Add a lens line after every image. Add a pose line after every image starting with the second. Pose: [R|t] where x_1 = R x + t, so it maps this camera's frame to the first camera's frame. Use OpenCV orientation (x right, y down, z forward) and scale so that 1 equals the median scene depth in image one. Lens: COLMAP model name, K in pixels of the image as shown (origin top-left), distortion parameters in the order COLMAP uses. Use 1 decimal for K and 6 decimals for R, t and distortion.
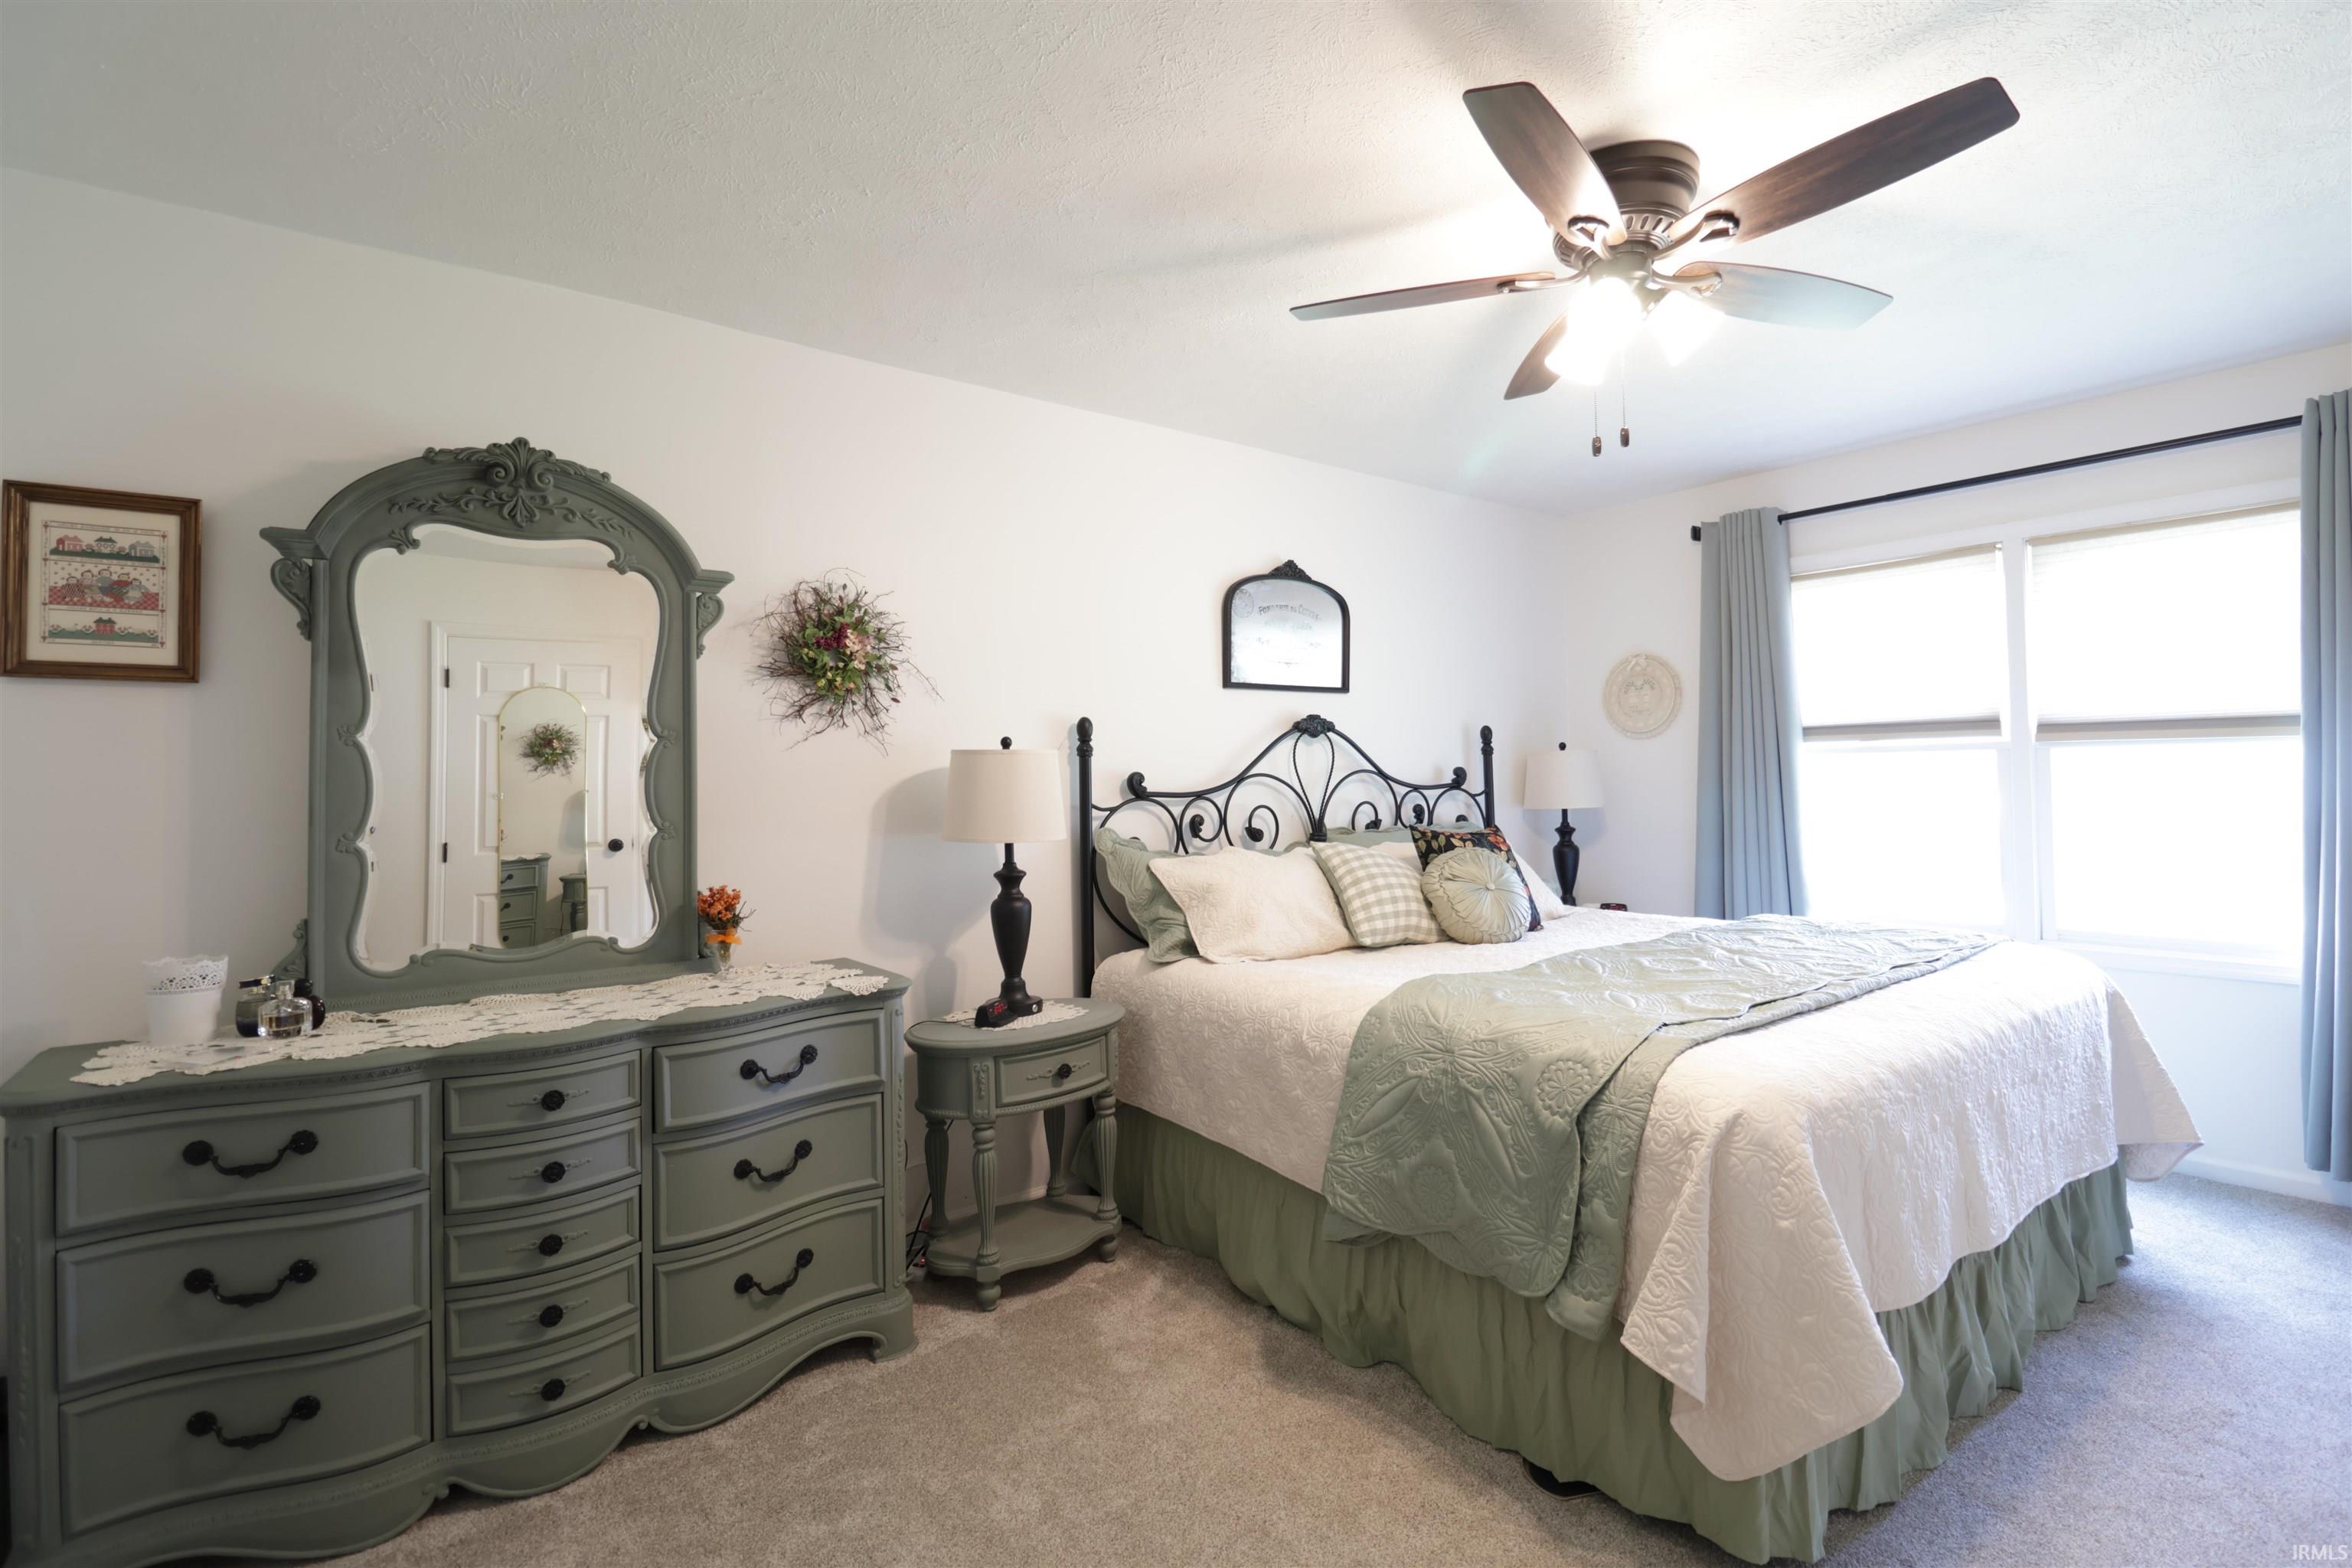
lens RADIAL K [[1087.5, 0, 1168.6], [0, 1087.5, 783.9], [0, 0, 1]] dist [-0.004957, -0.010212]
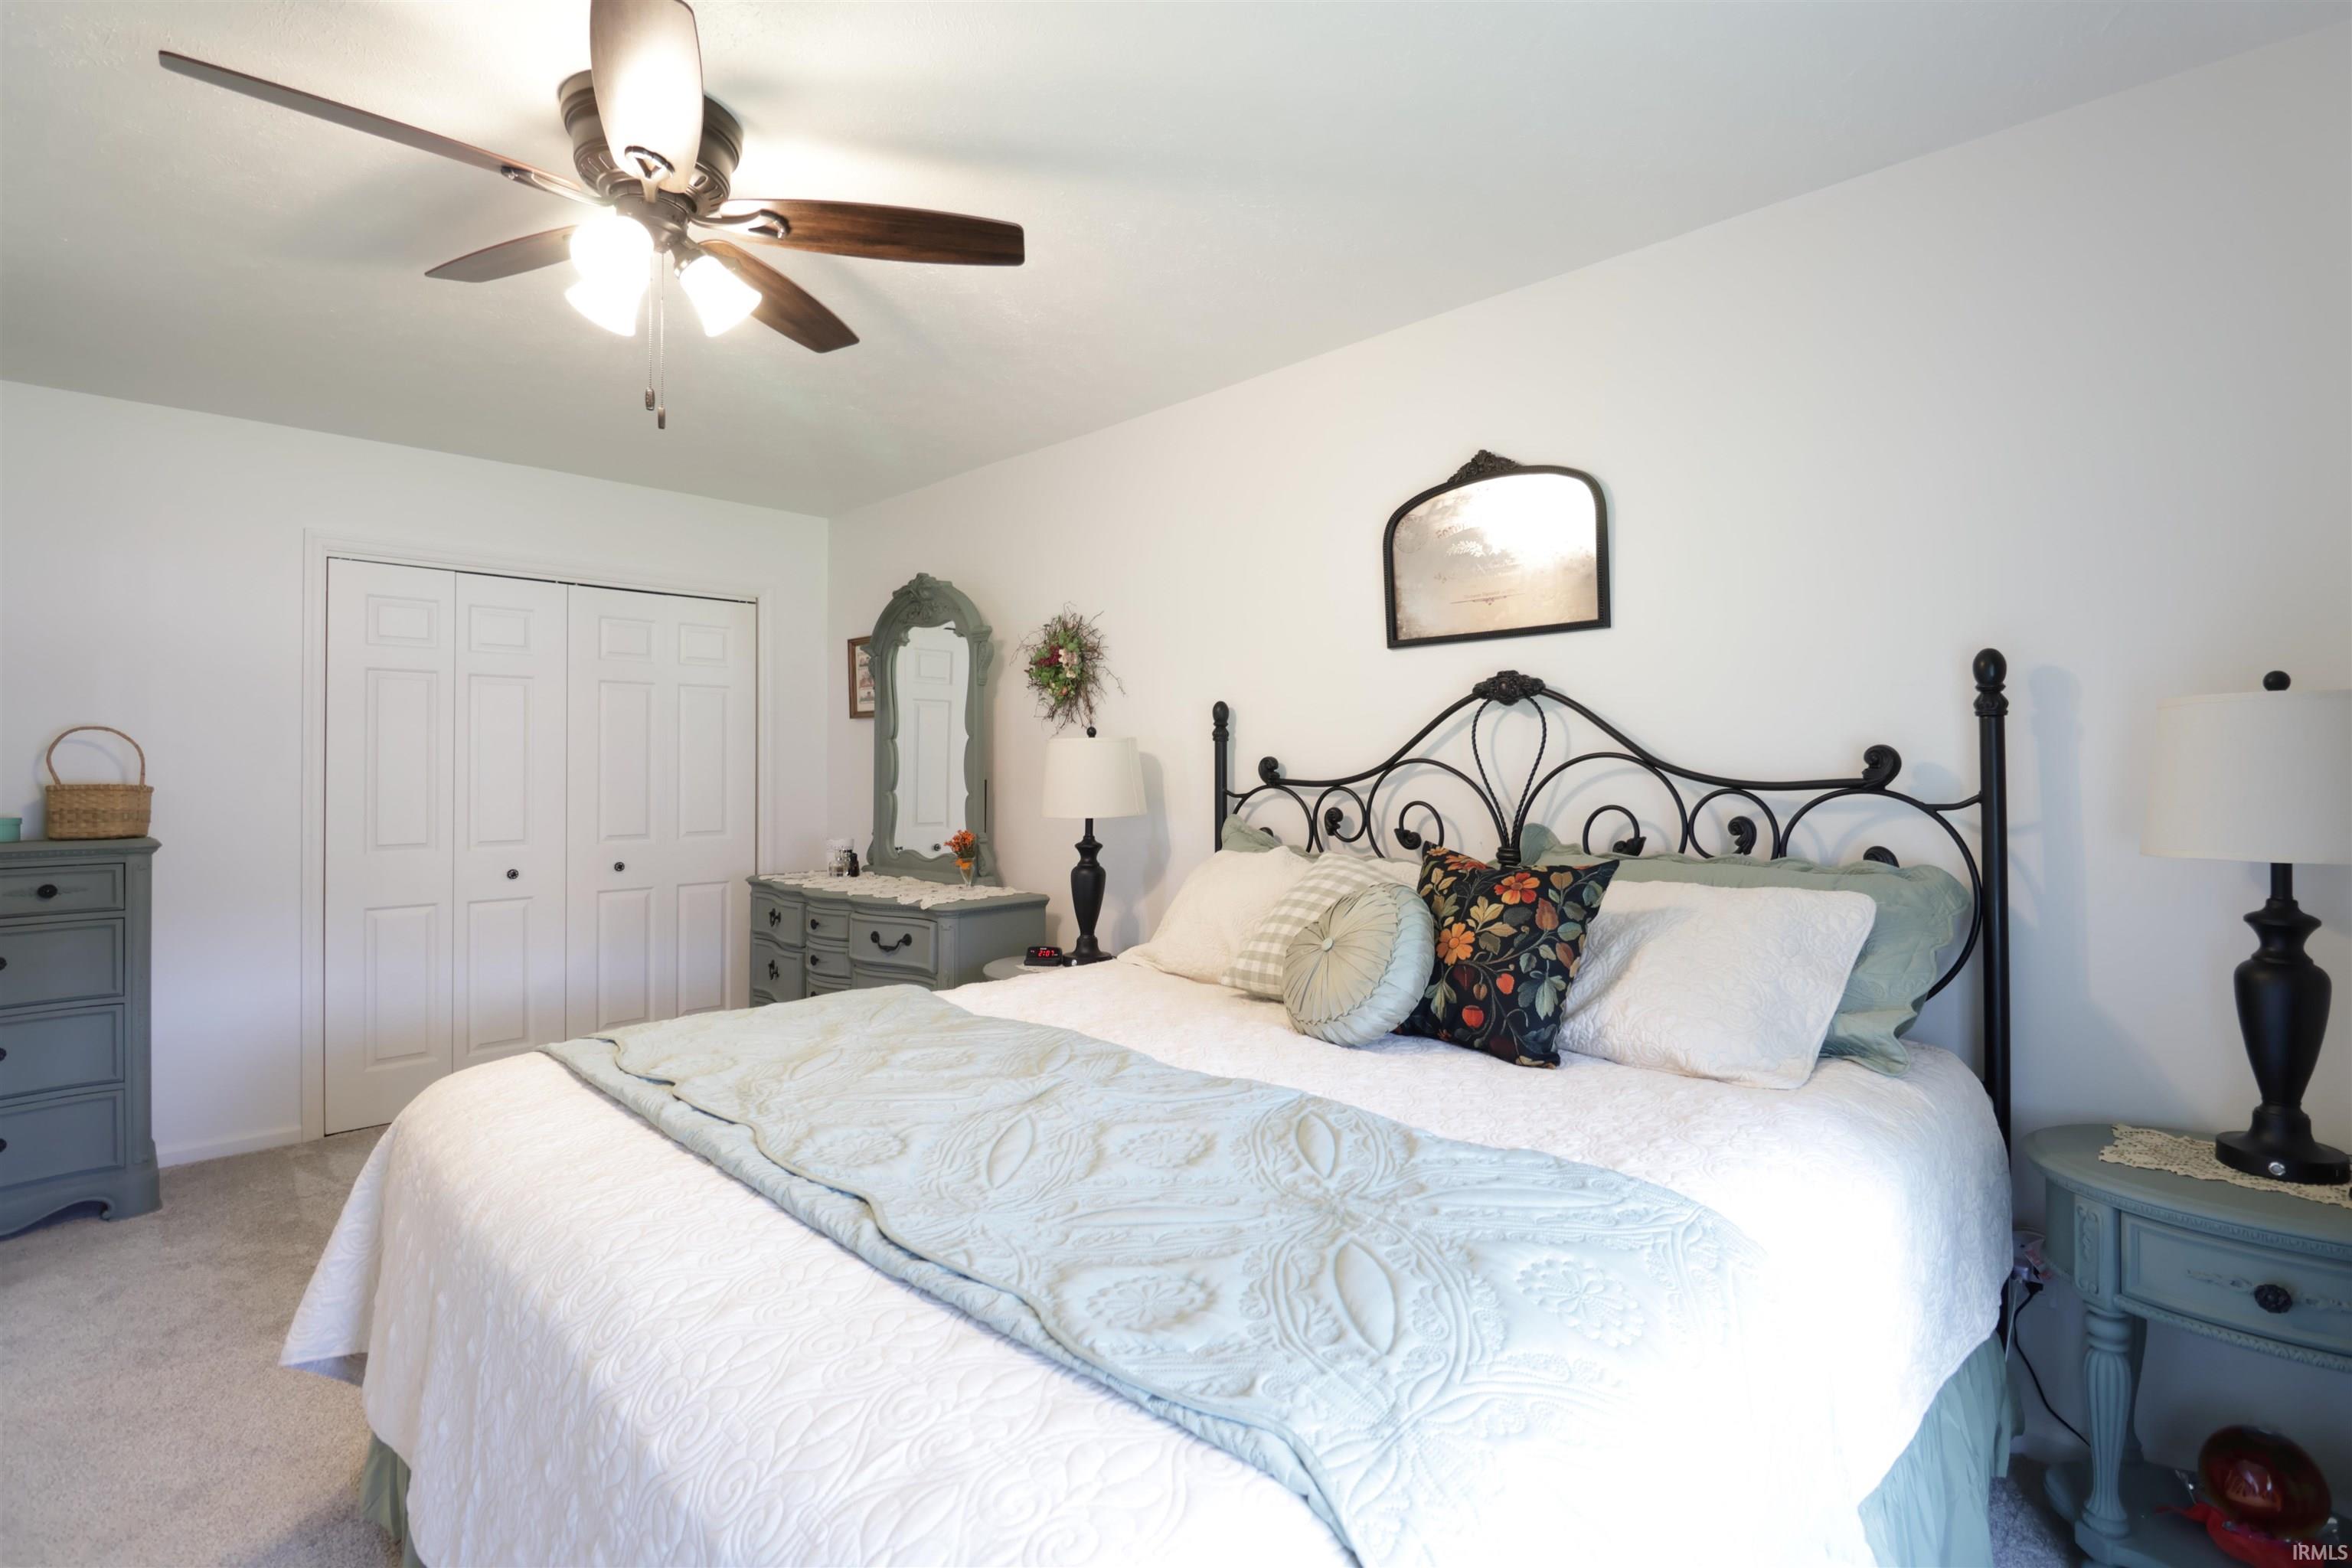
lens RADIAL K [[1087.5, 0, 1169.4], [0, 1087.5, 758.7], [0, 0, 1]] dist [-0.004957, -0.010212]
pose [[0.138158, 0.006858, -0.990386, 0.801264], [-0.004050, 0.999972, 0.006359, -0.013553], [0.990402, 0.003133, 0.138182, 0.735532]]
